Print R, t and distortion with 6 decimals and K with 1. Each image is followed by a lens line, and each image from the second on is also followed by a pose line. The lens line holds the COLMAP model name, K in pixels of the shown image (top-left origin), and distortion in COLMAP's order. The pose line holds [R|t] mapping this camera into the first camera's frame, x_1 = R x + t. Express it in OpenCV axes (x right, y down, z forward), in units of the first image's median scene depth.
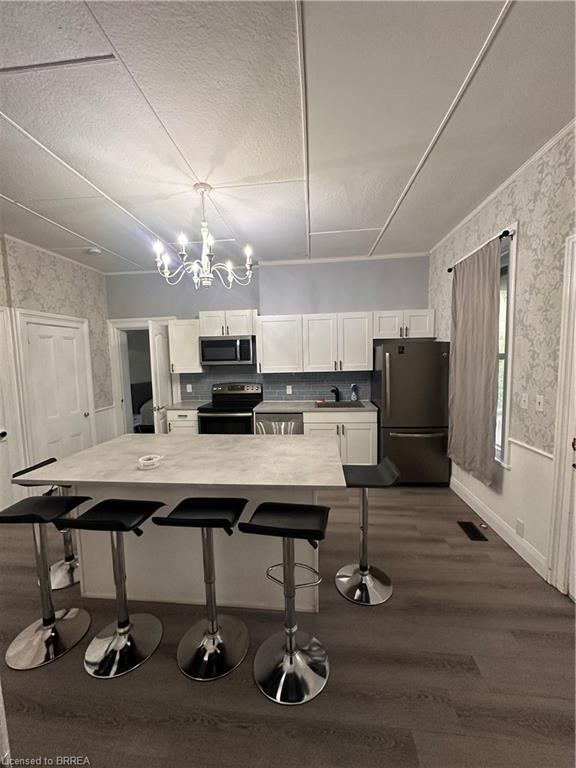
lens RADIAL K [[307.0, 0, 288.0], [0, 307.0, 384.0], [0, 0, 1]] dist [-0.005995, 0.003065]
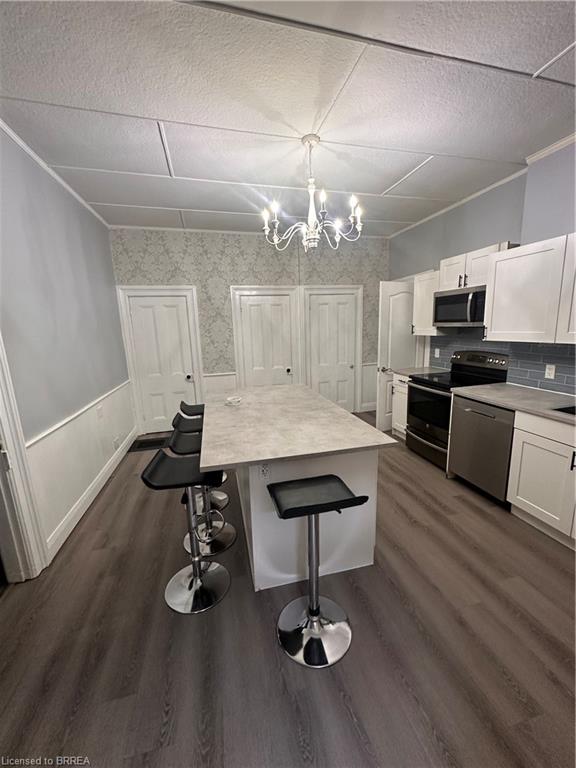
lens RADIAL K [[307.0, 0, 288.0], [0, 307.0, 384.0], [0, 0, 1]] dist [-0.005995, 0.003065]
pose [[0.338332, 0.188684, -0.921916, 0.419519], [-0.055593, 0.981988, 0.180577, -0.040128], [0.939383, -0.009843, 0.342728, 0.355007]]
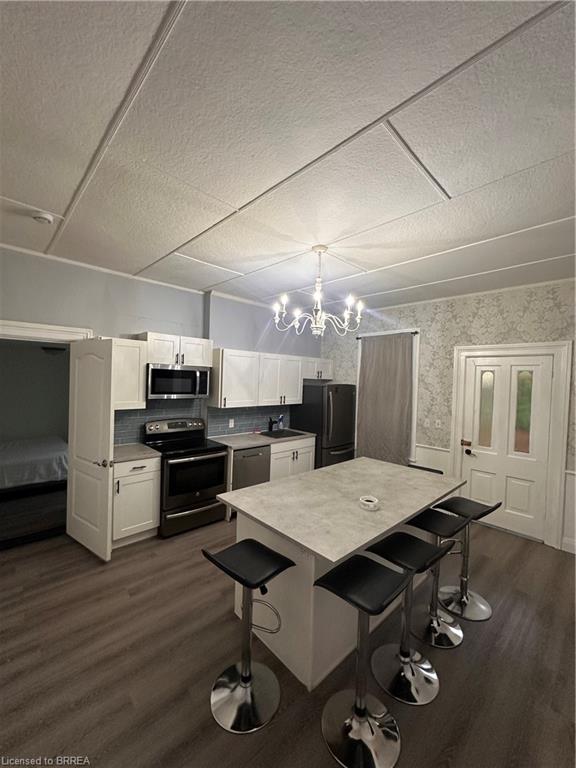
lens RADIAL K [[307.0, 0, 288.0], [0, 307.0, 384.0], [0, 0, 1]] dist [-0.005995, 0.003065]
pose [[0.654241, 0.032550, 0.755585, -0.693684], [0.019139, 0.998041, -0.059566, -0.050051], [-0.756044, 0.053432, 0.652336, 0.229228]]
